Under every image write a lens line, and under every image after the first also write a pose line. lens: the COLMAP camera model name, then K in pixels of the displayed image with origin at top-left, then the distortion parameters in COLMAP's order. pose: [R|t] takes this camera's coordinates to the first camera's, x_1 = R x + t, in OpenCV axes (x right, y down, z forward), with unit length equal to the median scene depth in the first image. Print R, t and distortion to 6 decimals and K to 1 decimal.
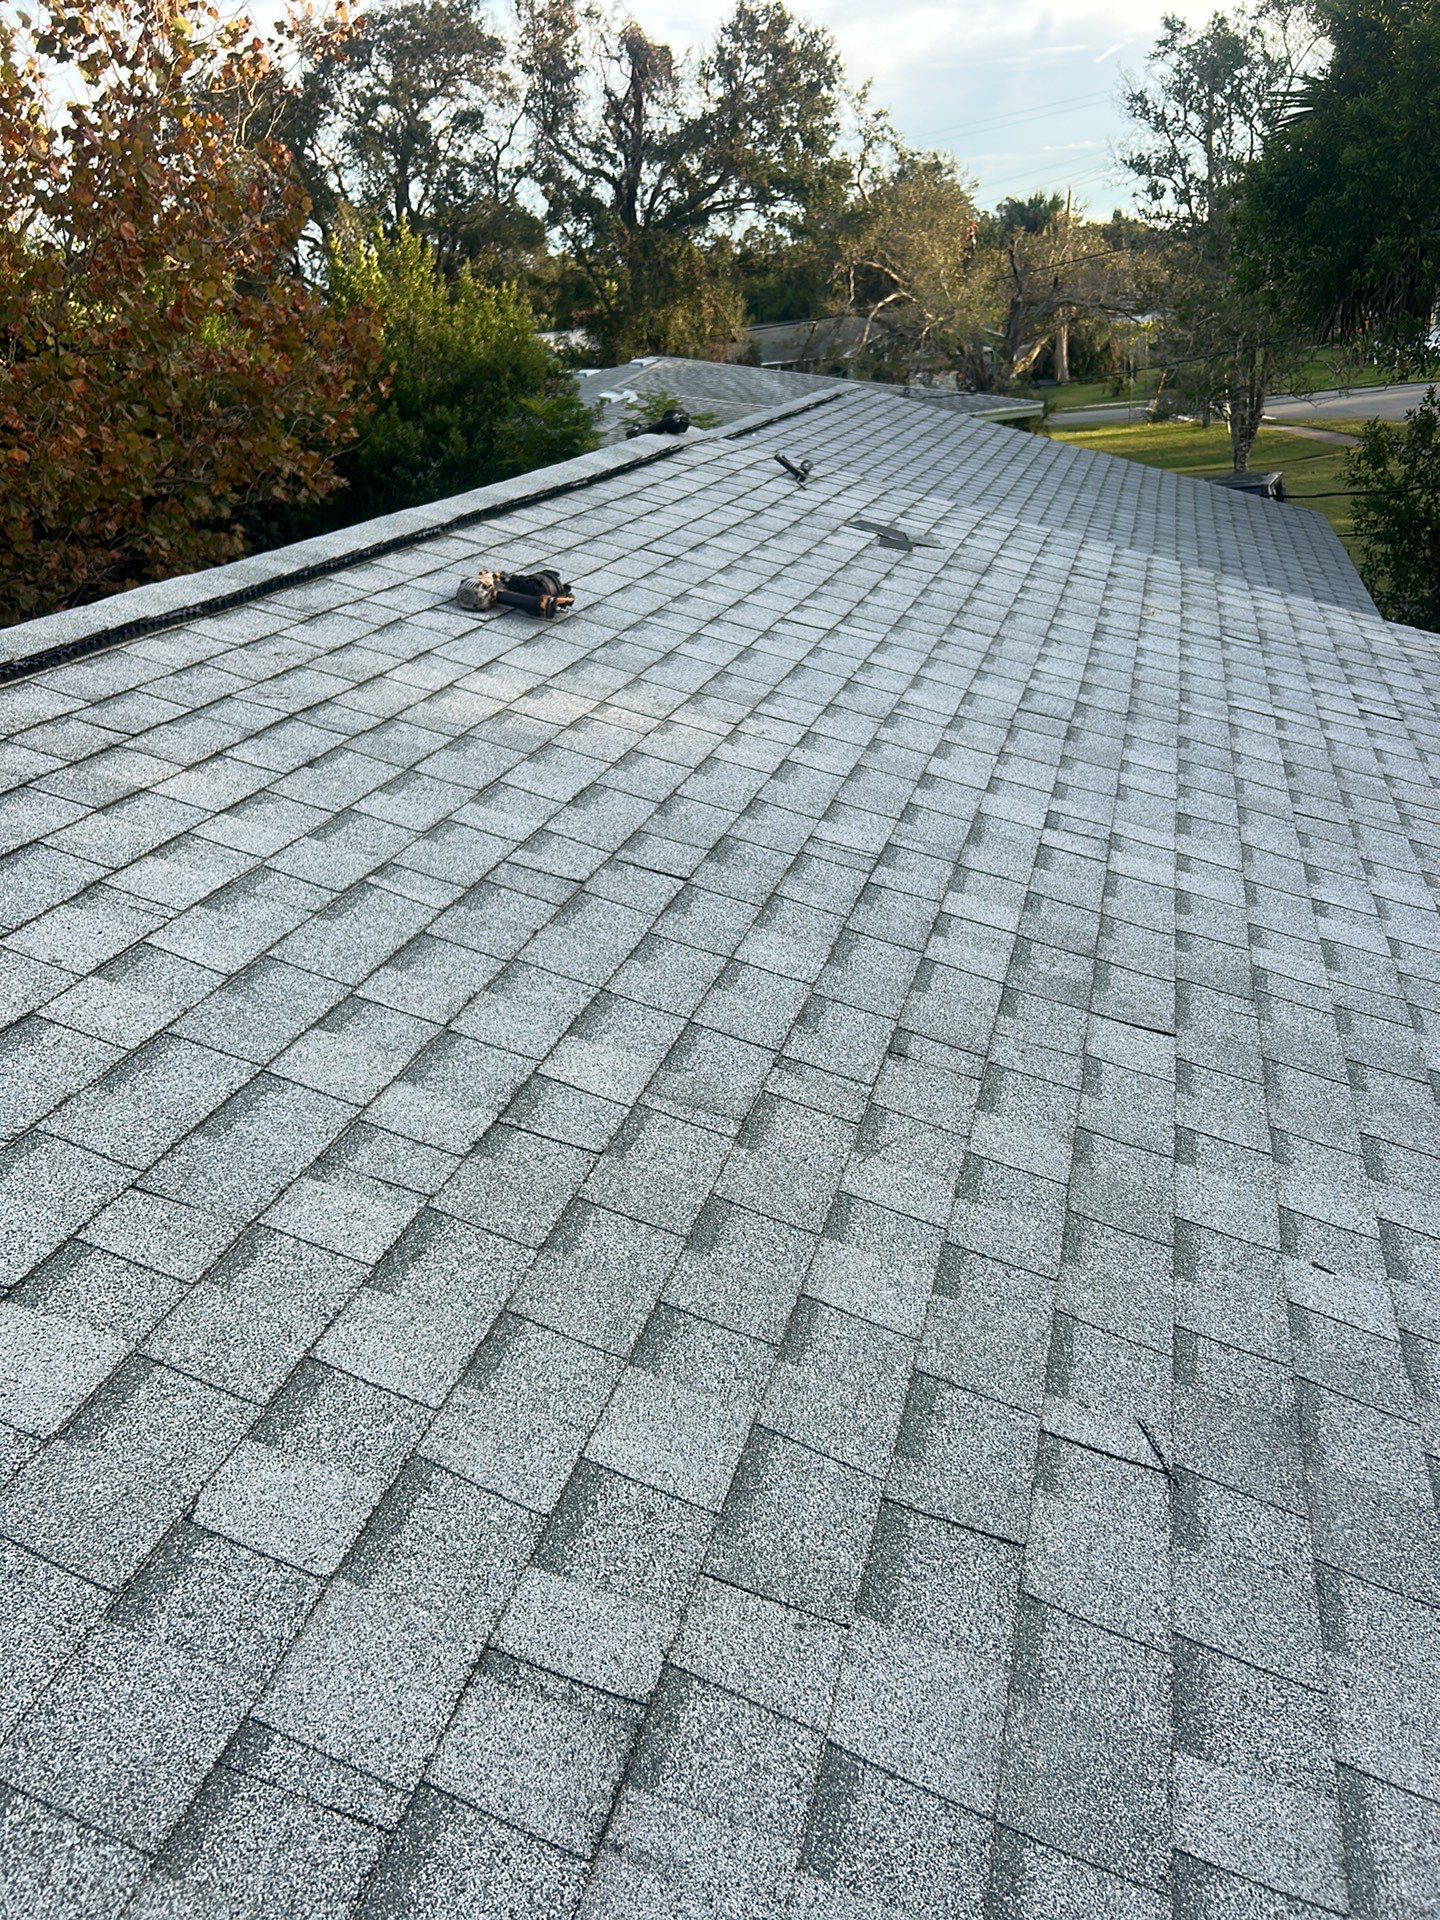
lens RADIAL K [[1348.4, 0, 708.5], [0, 1348.4, 963.0], [0, 0, 1]] dist [-0.009615, 0.002878]
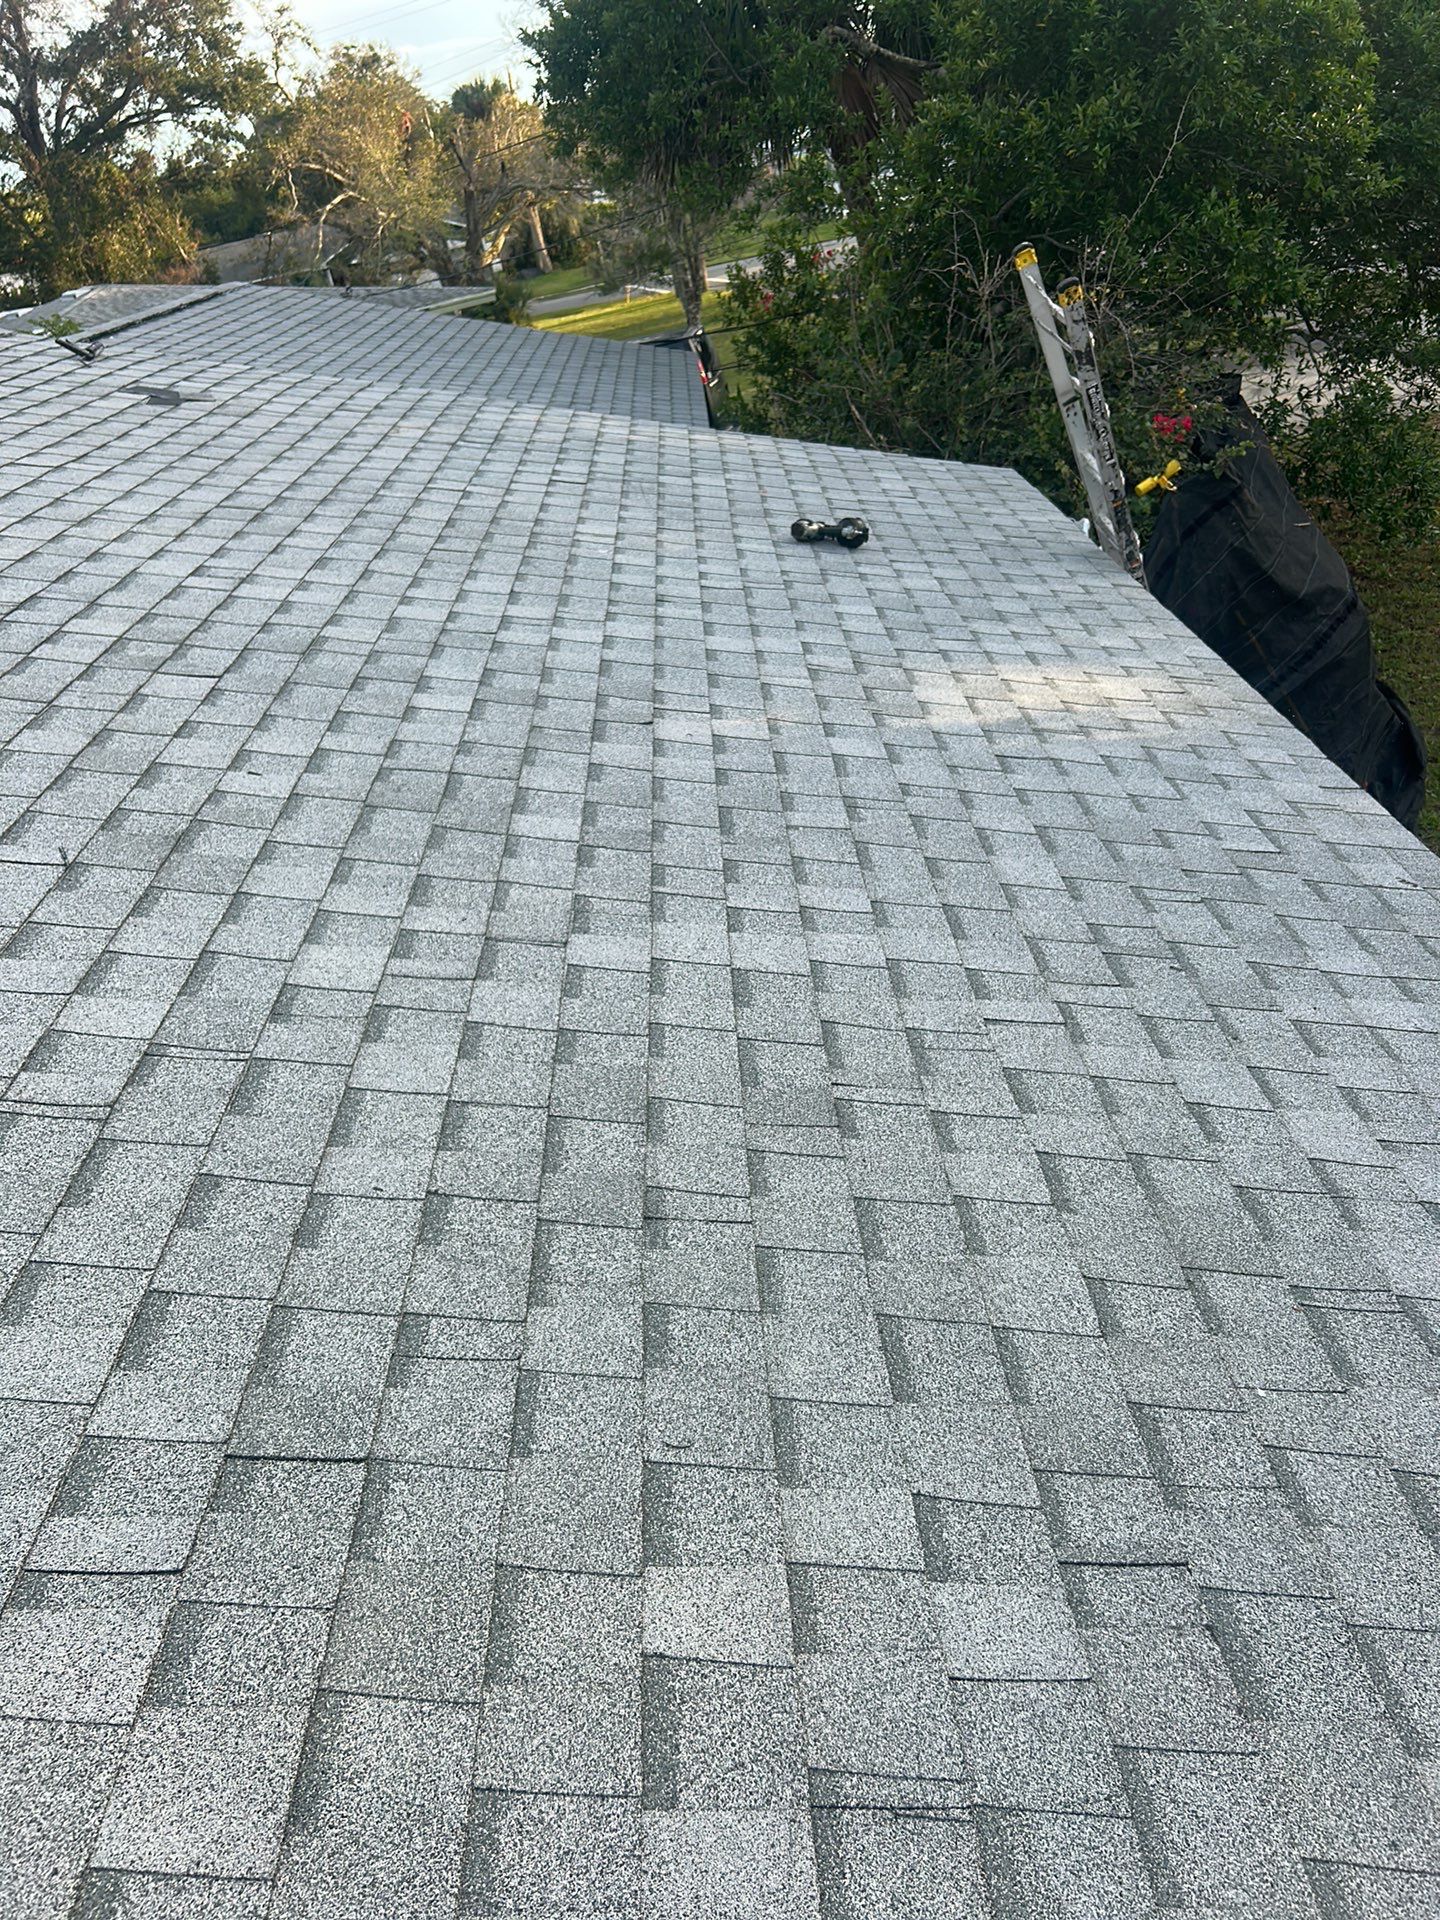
lens RADIAL K [[1441.8, 0, 731.7], [0, 1441.8, 972.1], [0, 0, 1]] dist [0.029005, -0.050589]
pose [[0.953216, -0.211002, 0.216465, 0.064307], [0.204679, 0.977474, 0.051492, 0.053251], [-0.222454, -0.004777, 0.974932, -0.080092]]
